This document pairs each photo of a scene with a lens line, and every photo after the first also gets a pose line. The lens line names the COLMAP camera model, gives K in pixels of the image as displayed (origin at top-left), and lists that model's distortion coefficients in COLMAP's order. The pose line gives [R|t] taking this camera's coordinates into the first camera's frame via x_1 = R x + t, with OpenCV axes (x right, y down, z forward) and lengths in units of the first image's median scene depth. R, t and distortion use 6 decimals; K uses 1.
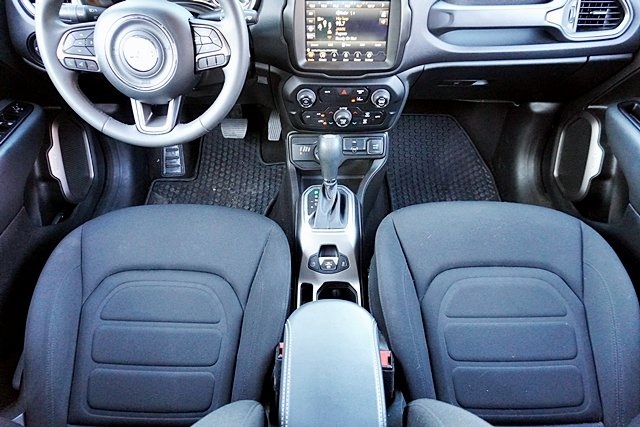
lens RADIAL K [[428.4, 0, 318.4], [0, 428.4, 216.0], [0, 0, 1]] dist [-0.044582, 0.031846]
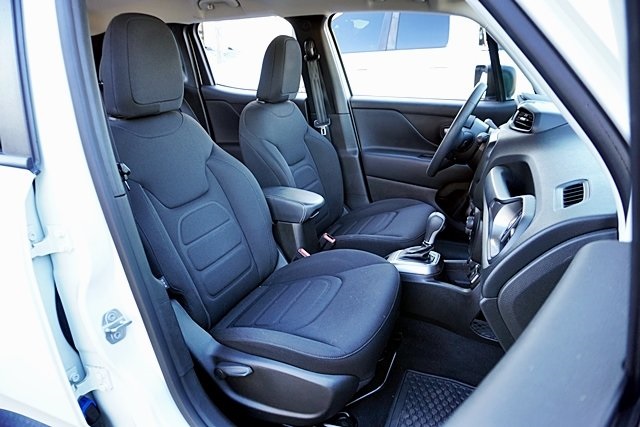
lens RADIAL K [[428.4, 0, 320.2], [0, 428.4, 211.1], [0, 0, 1]] dist [-0.044582, 0.031846]
pose [[-0.388015, 0.310628, -0.867729, 1.396121], [-0.666534, 0.555662, 0.496963, -0.618353], [0.636535, 0.771200, -0.008561, 0.717406]]
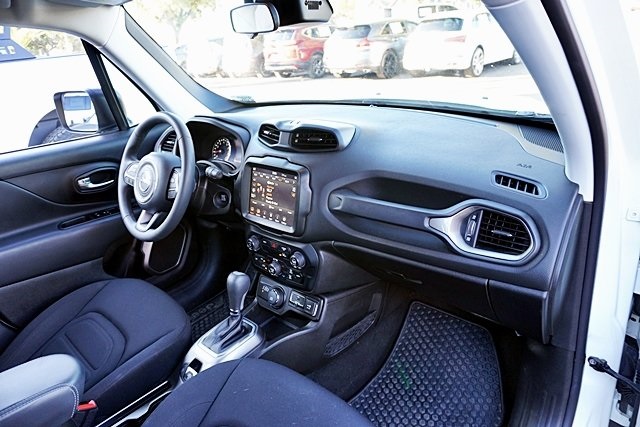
lens RADIAL K [[428.4, 0, 319.0], [0, 428.4, 217.6], [0, 0, 1]] dist [-0.044582, 0.031846]
pose [[0.741761, 0.209035, -0.637256, 0.903436], [-0.438788, 0.869859, -0.225411, -0.147712], [0.507204, 0.446822, 0.736950, 0.159368]]
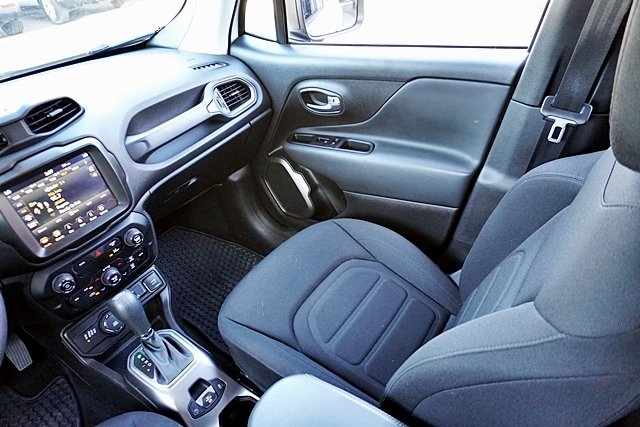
lens RADIAL K [[428.4, 0, 319.6], [0, 428.4, 218.7], [0, 0, 1]] dist [-0.044582, 0.031846]
pose [[0.582445, -0.530418, 0.615967, -0.197419], [0.673845, 0.738873, -0.000918, -0.013343], [-0.454634, 0.415601, 0.787772, -0.004352]]
